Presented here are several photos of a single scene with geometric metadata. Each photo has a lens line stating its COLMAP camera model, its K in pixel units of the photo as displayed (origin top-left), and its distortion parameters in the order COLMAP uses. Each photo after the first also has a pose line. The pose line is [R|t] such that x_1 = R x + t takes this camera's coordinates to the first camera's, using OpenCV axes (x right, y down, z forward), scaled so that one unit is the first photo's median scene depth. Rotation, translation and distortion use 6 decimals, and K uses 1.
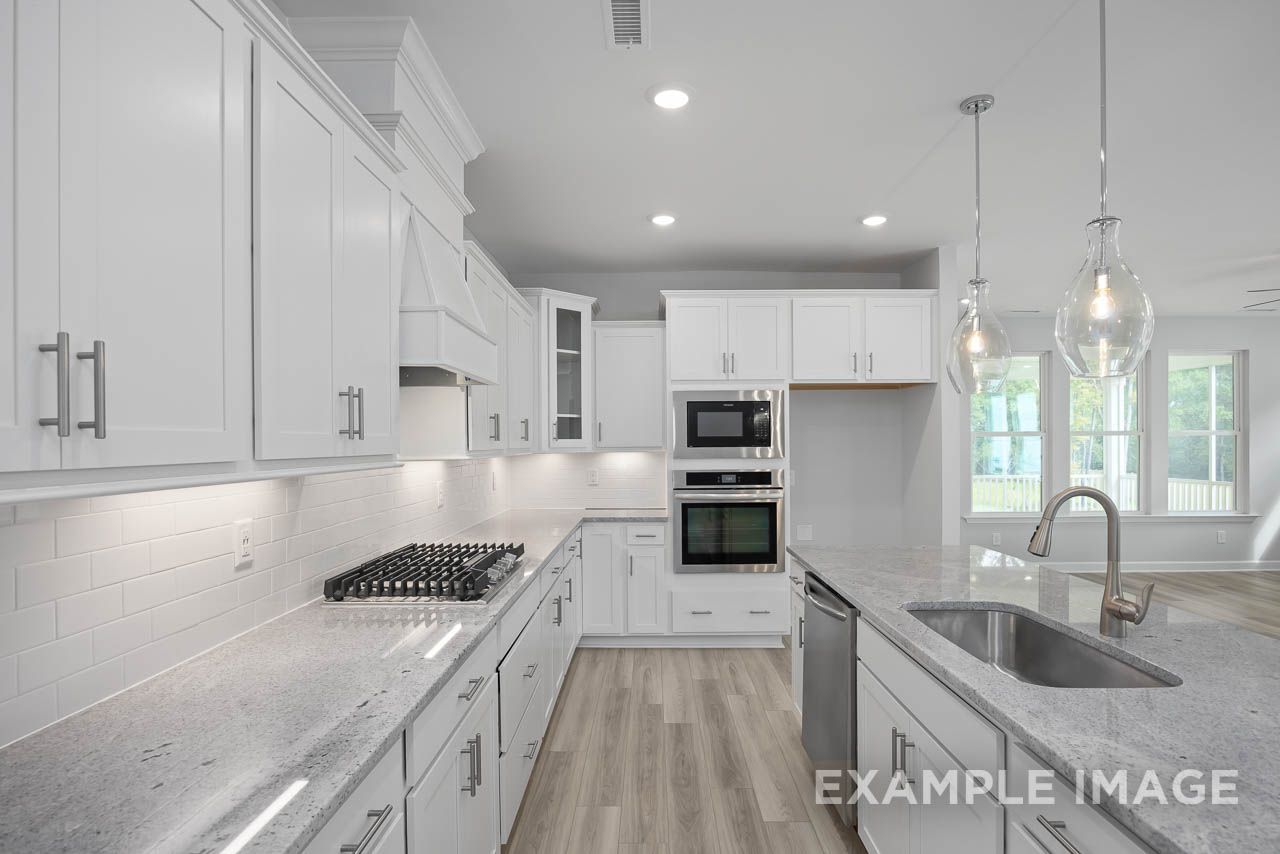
lens RADIAL K [[646.1, 0, 638.9], [0, 646.1, 451.9], [0, 0, 1]] dist [-0.010433, -0.000160]
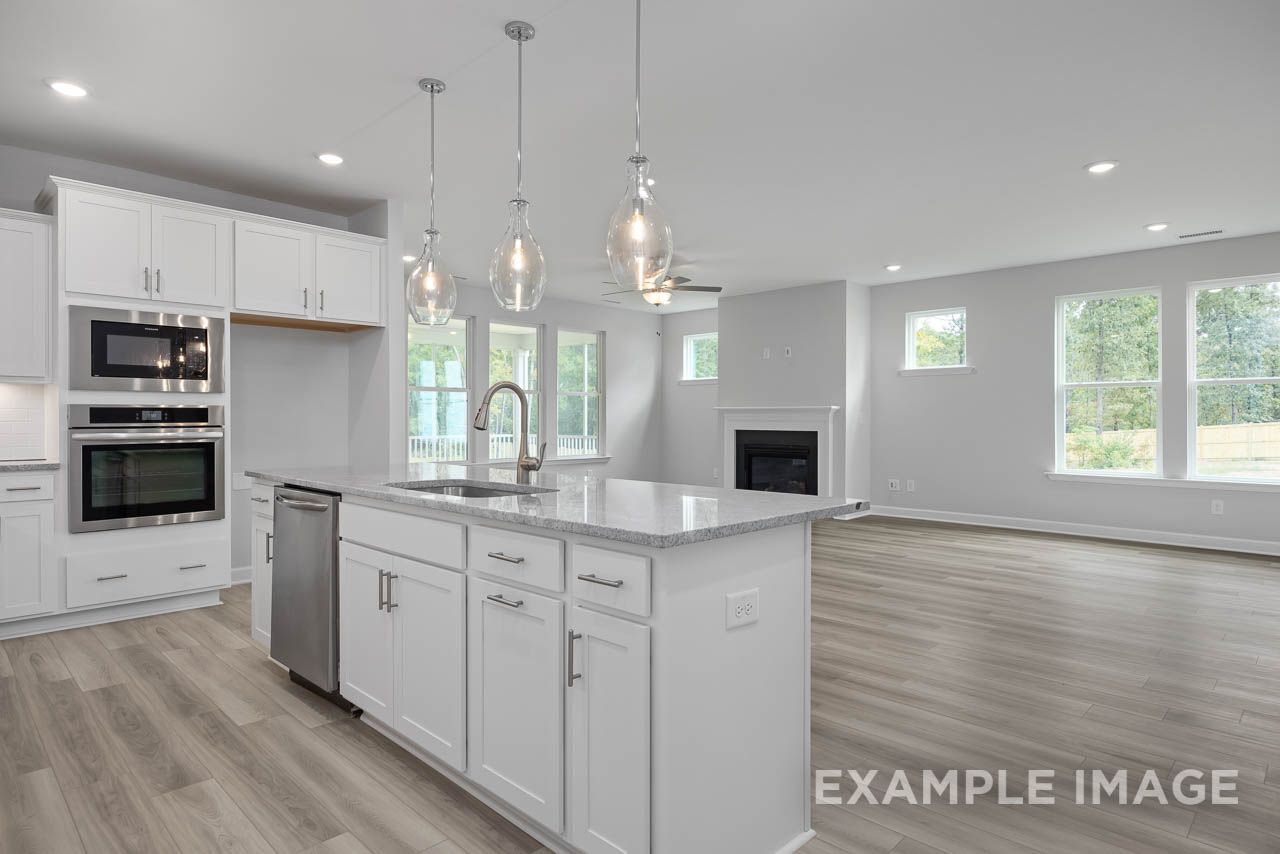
lens RADIAL K [[744.1, 0, 640.0], [0, 744.1, 427.0], [0, 0, 1]] dist [-0.002393, -0.000231]
pose [[0.697920, 0.008617, 0.716124, -0.114801], [-0.001328, 0.999941, -0.010738, 0.067371], [-0.716175, 0.006544, 0.697890, -0.146710]]
